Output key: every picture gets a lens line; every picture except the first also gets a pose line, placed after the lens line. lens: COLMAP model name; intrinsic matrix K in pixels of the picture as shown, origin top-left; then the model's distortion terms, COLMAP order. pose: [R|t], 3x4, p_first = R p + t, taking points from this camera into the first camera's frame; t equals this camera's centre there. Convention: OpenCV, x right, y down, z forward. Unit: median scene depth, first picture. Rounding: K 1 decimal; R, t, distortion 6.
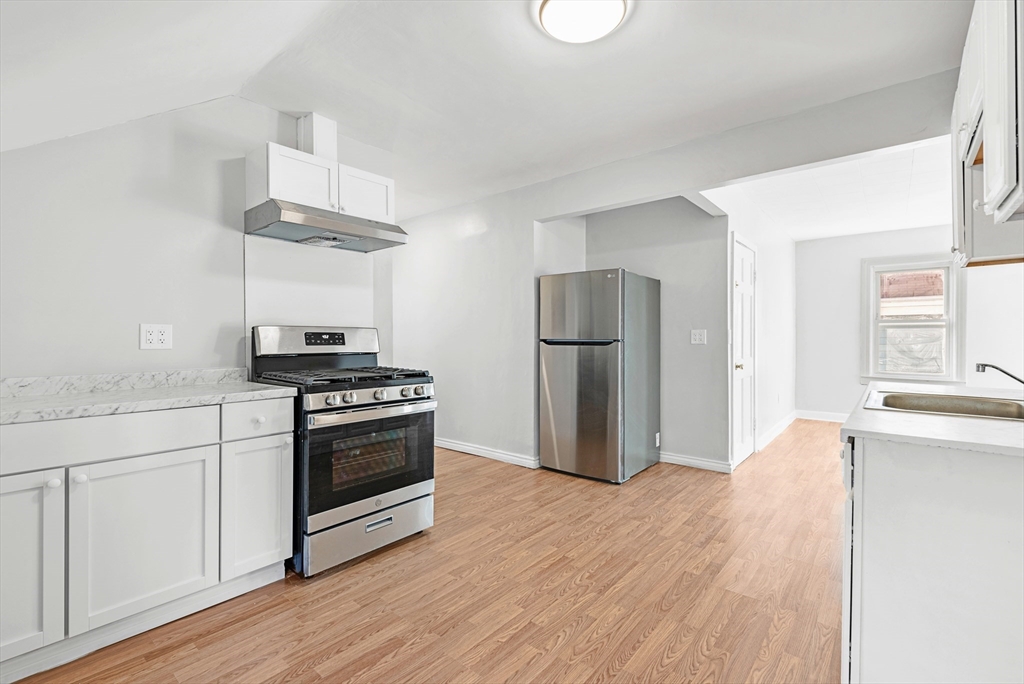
lens RADIAL K [[456.8, 0, 507.6], [0, 456.8, 342.1], [0, 0, 1]] dist [0.001411, -0.000462]
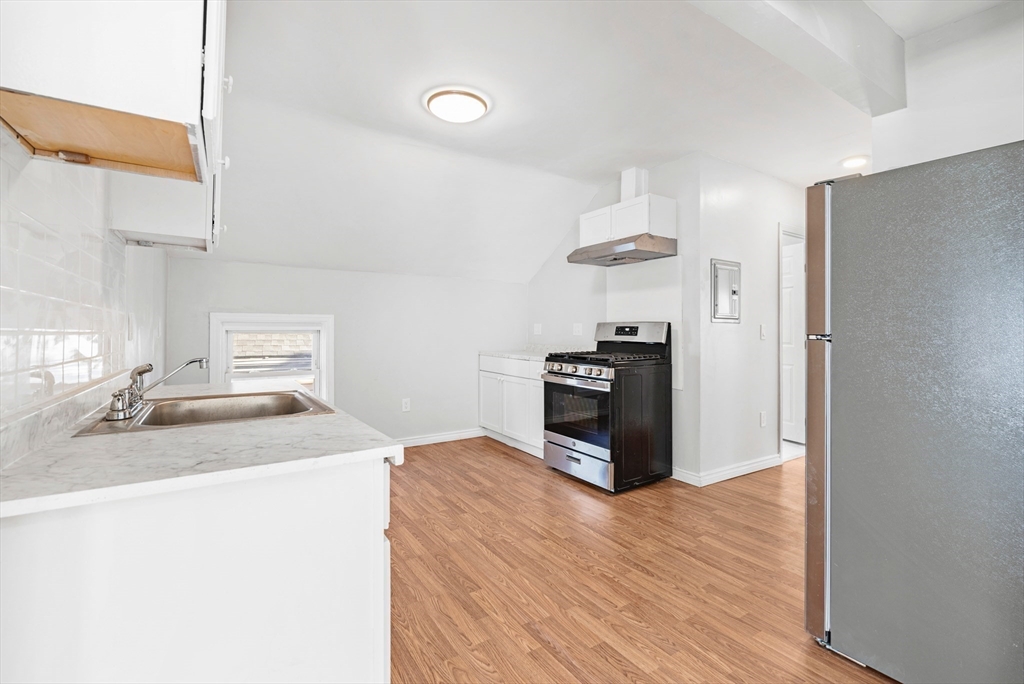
lens RADIAL K [[456.8, 0, 522.6], [0, 456.8, 325.4], [0, 0, 1]] dist [0.001411, -0.000462]
pose [[-0.263310, -0.007074, -0.964685, 1.124454], [-0.017033, 0.999851, -0.002683, -0.017211], [0.964561, 0.015725, -0.263391, 1.183116]]
